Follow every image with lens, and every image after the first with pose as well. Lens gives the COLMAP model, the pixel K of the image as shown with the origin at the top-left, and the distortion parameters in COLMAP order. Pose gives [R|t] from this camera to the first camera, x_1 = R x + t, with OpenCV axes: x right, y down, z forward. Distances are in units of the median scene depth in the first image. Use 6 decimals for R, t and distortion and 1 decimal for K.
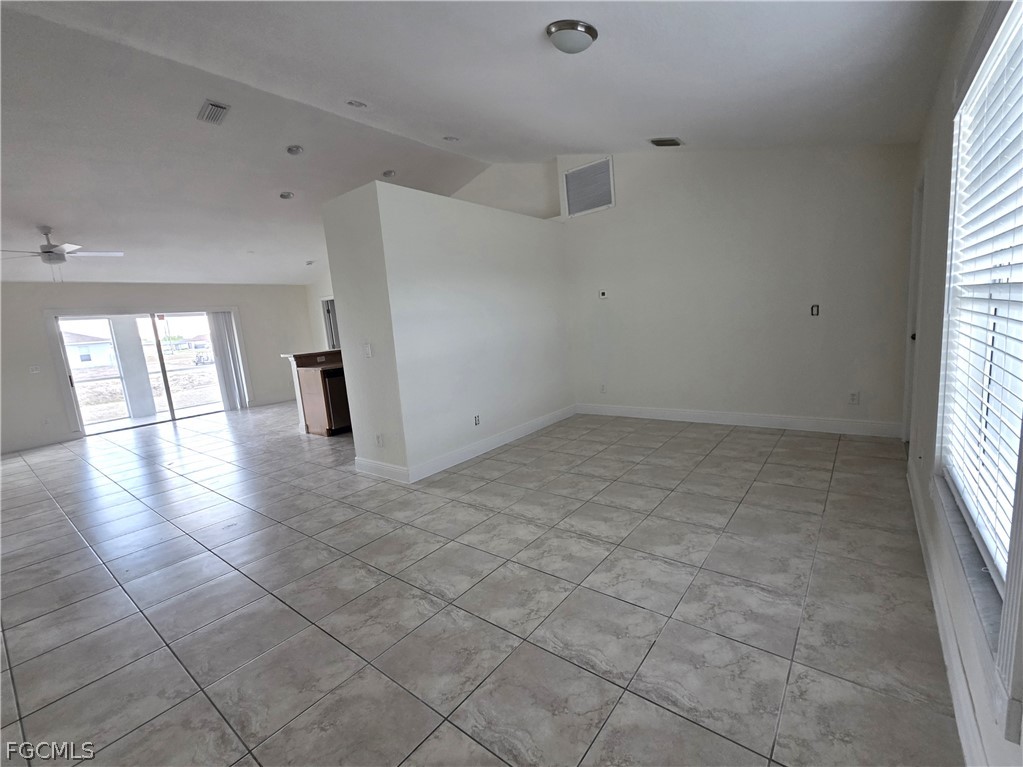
lens RADIAL K [[440.9, 0, 509.9], [0, 440.9, 388.0], [0, 0, 1]] dist [0.002801, 0.000168]
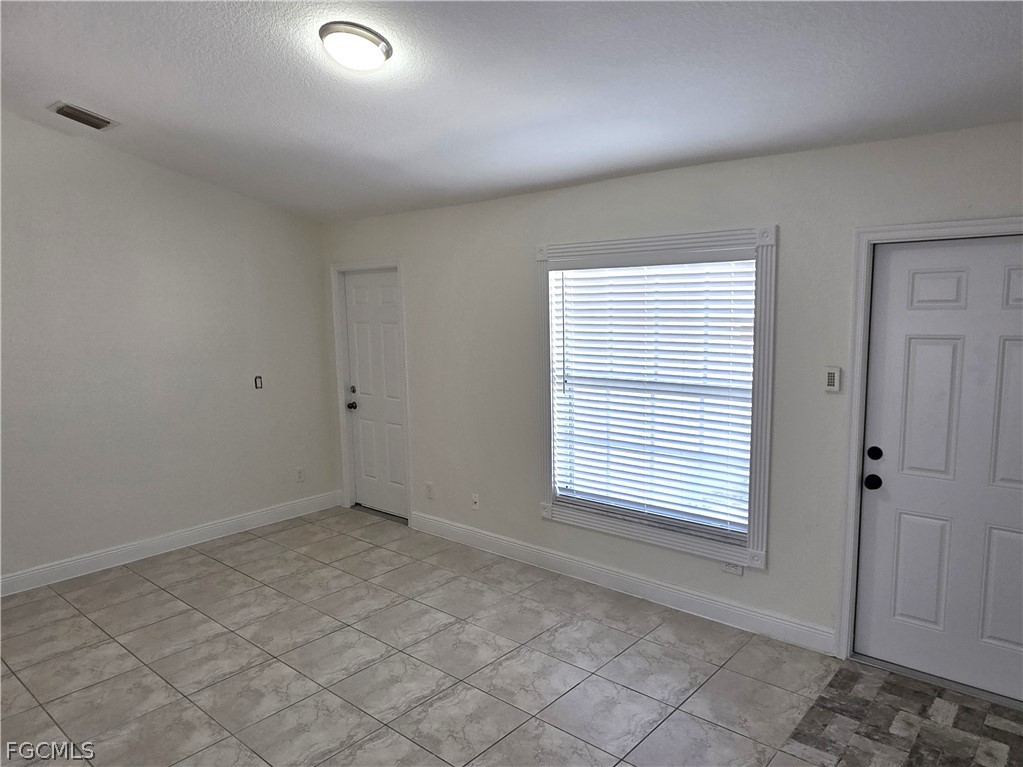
lens RADIAL K [[699.8, 0, 510.2], [0, 699.8, 397.4], [0, 0, 1]] dist [0.006651, 0.001502]
pose [[0.047926, -0.059038, 0.997105, -0.879714], [0.167836, 0.984535, 0.050227, -0.187431], [-0.984649, 0.164943, 0.057093, 0.632638]]
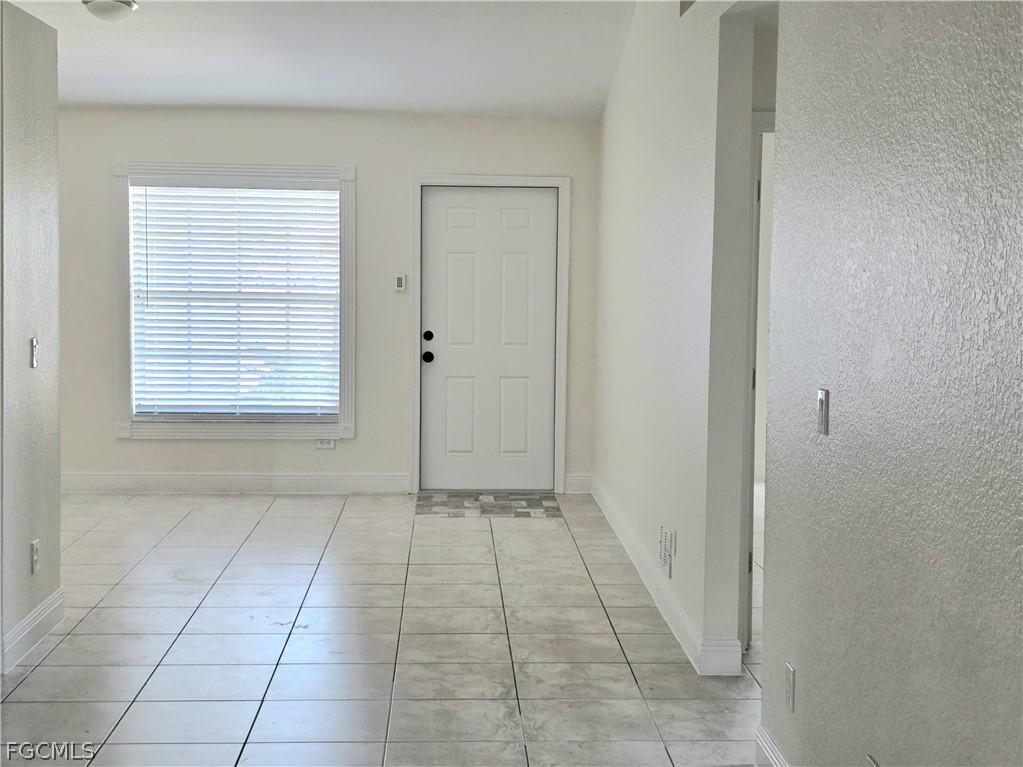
lens RADIAL K [[1438.5, 0, 512.4], [0, 1438.5, 388.5], [0, 0, 1]] dist [0.086010, 0.000000]
pose [[-0.662149, 0.005202, 0.749354, -2.304407], [0.150954, 0.980403, 0.126580, -0.207286], [-0.734010, 0.196933, -0.649959, 2.153247]]
